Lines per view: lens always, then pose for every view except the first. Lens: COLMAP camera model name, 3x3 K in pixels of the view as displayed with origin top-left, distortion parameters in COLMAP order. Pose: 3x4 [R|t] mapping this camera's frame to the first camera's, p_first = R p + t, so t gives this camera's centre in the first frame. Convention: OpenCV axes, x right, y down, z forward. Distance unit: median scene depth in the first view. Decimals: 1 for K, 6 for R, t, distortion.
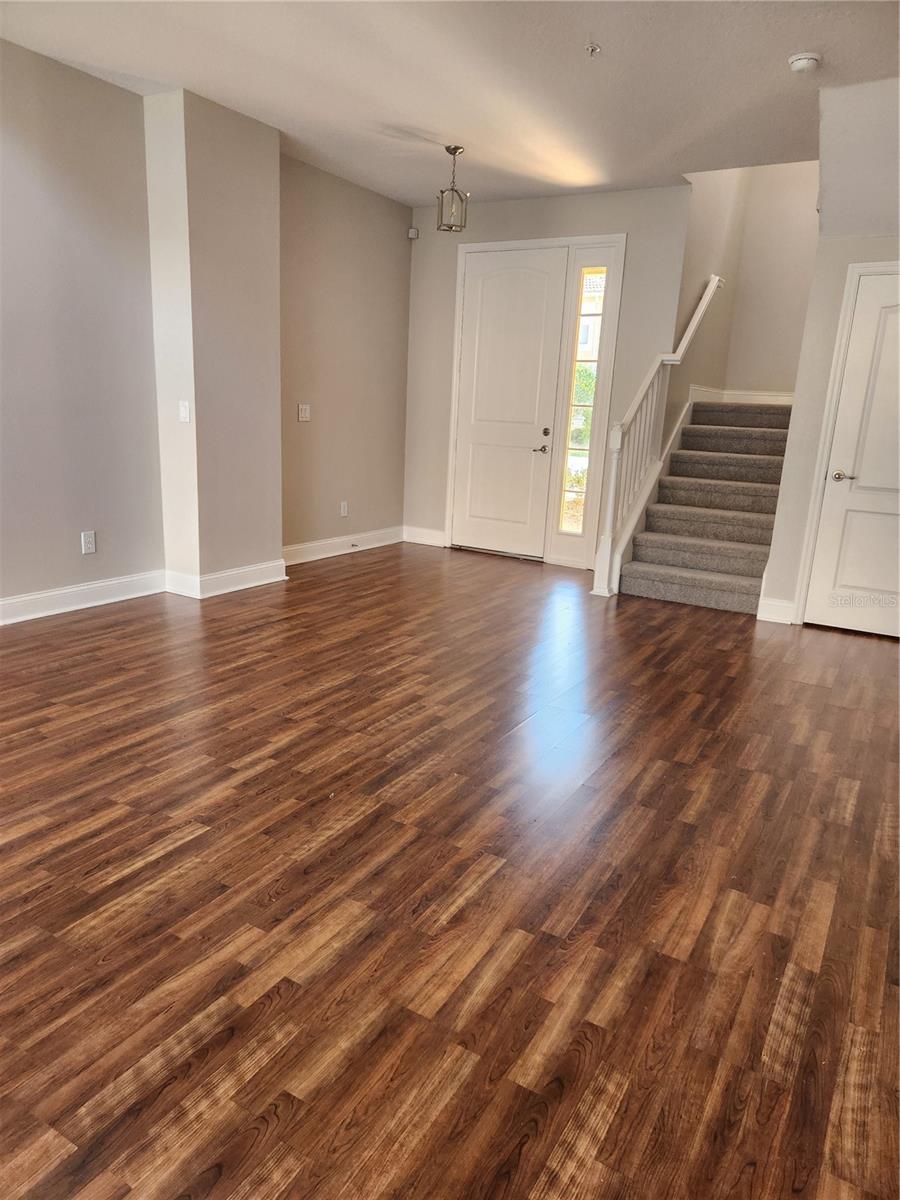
lens RADIAL K [[806.3, 0, 442.8], [0, 806.3, 594.2], [0, 0, 1]] dist [0.091132, -0.076937]
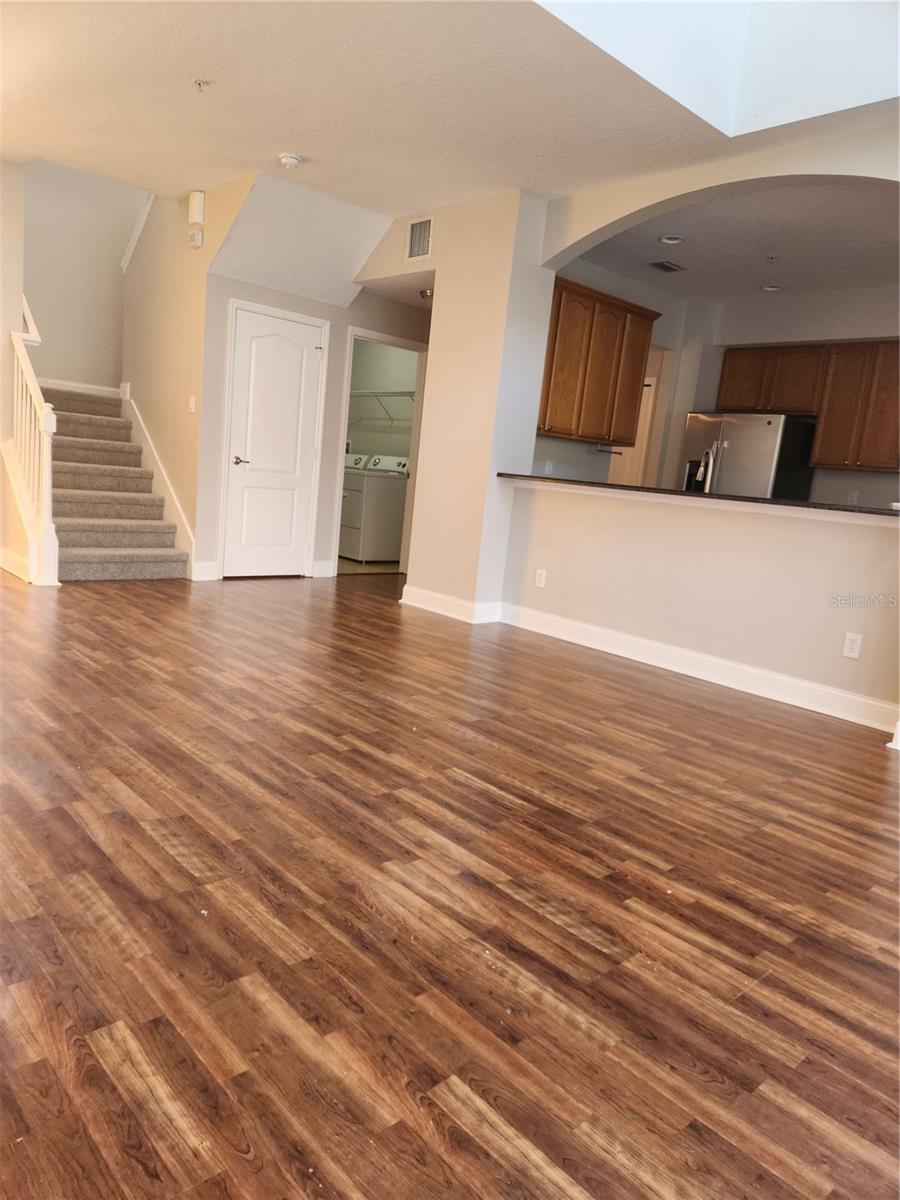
lens RADIAL K [[806.3, 0, 442.8], [0, 806.3, 594.2], [0, 0, 1]] dist [0.091132, -0.076937]
pose [[0.291647, -0.169843, 0.941326, -1.405014], [0.138854, 0.981203, 0.134018, -0.130612], [-0.946394, 0.091621, 0.309748, 0.639522]]
